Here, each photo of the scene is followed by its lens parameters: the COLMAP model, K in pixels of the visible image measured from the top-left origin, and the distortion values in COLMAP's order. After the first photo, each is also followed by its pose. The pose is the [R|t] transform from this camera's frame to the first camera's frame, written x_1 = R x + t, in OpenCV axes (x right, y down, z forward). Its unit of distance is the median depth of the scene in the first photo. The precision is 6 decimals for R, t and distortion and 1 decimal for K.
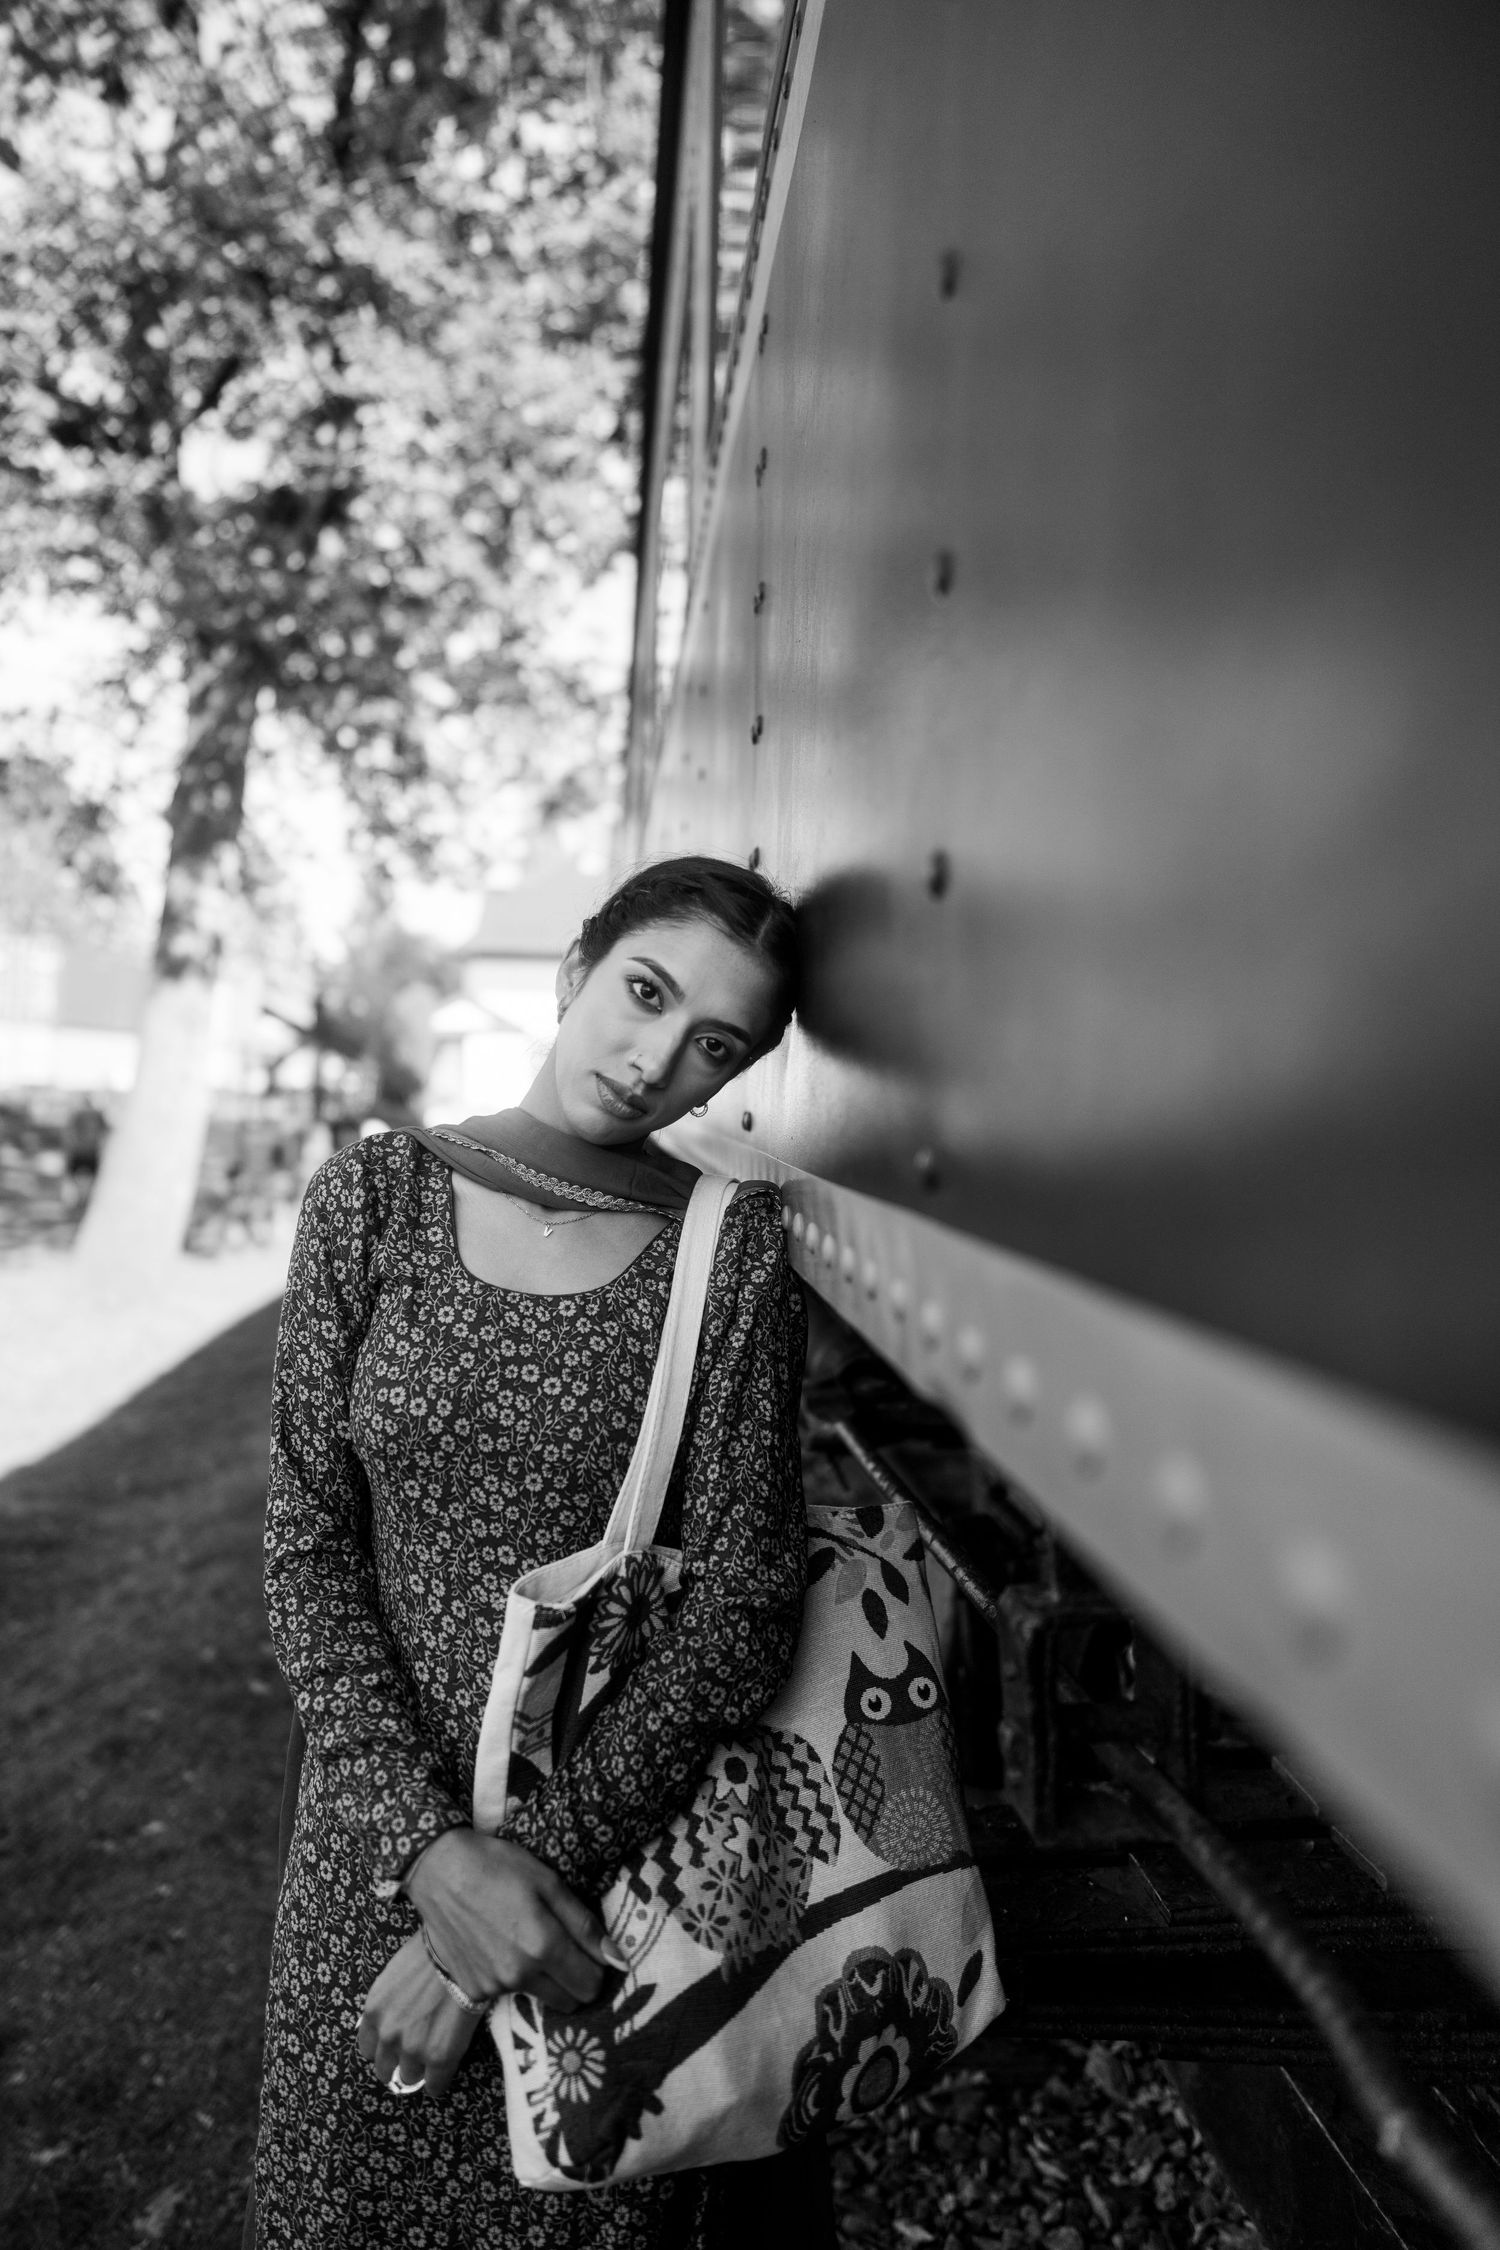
lens RADIAL K [[1405.0, 0, 792.1], [0, 1405.0, 1123.1], [0, 0, 1]] dist [-0.036049, -0.002254]
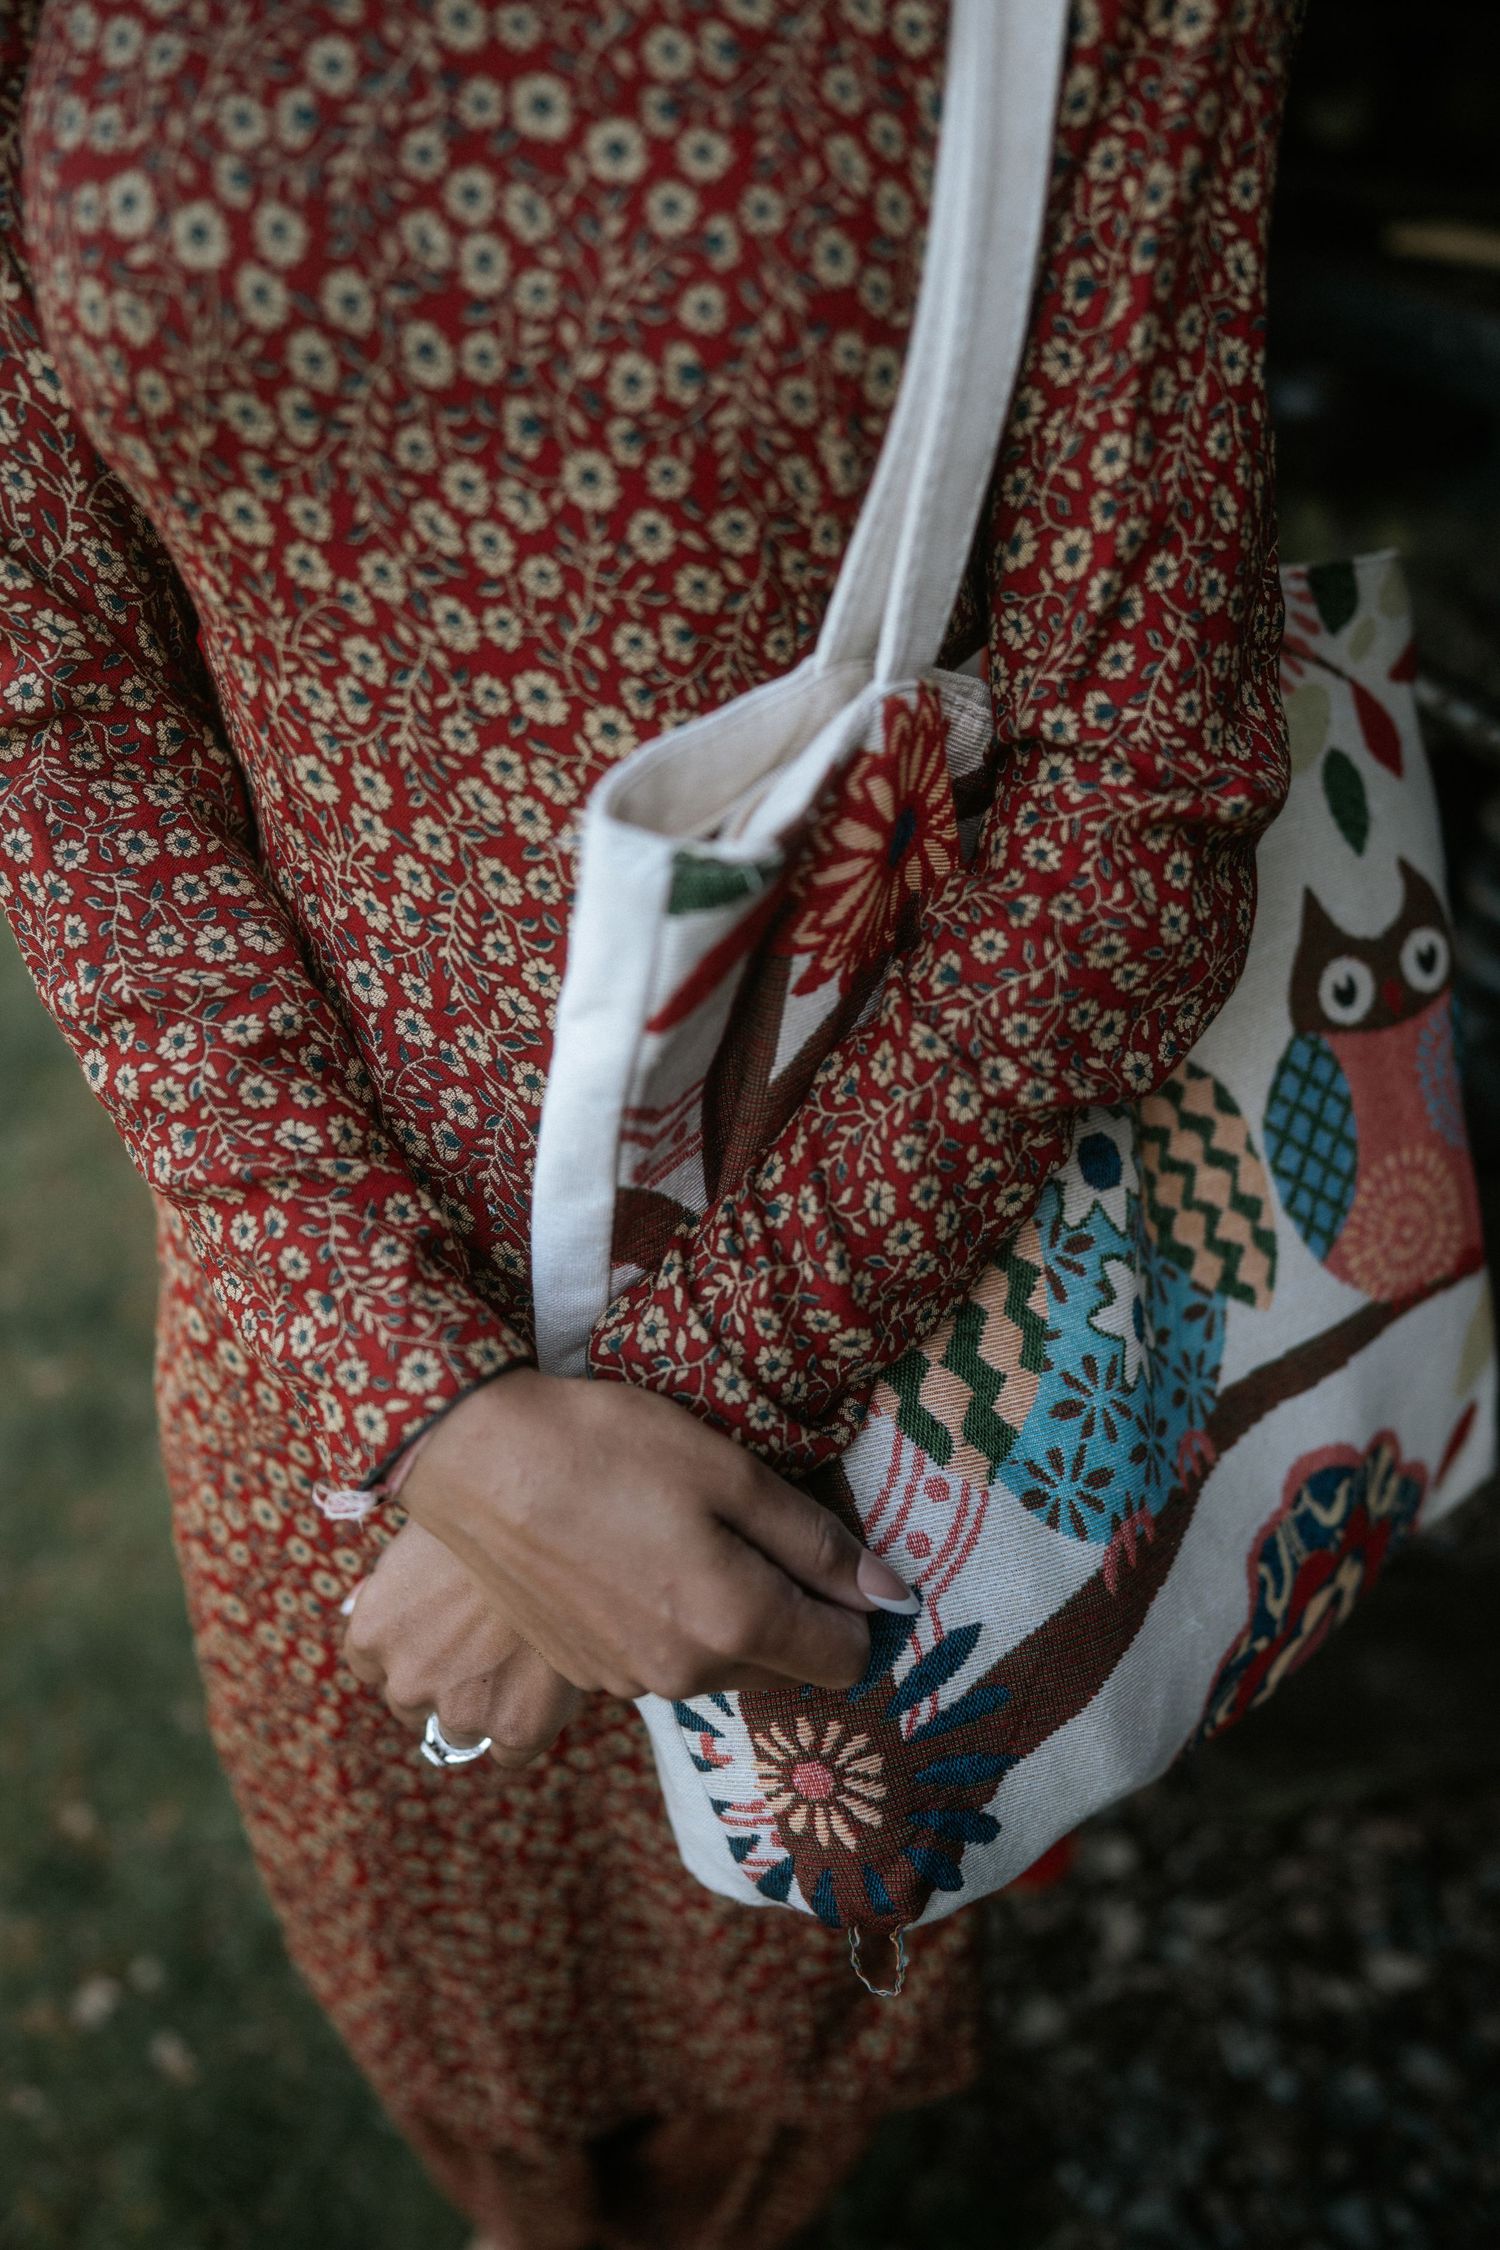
lens RADIAL K [[1476.9, 0, 750.0], [0, 1476.9, 1125.0], [0, 0, 1]] dist [-0.037713, 0.048373]
pose [[0.999643, -0.023518, -0.012644, -0.152274], [0.026567, 0.828652, 0.559133, 0.193072], [-0.002672, -0.559269, 0.828982, 0.636325]]
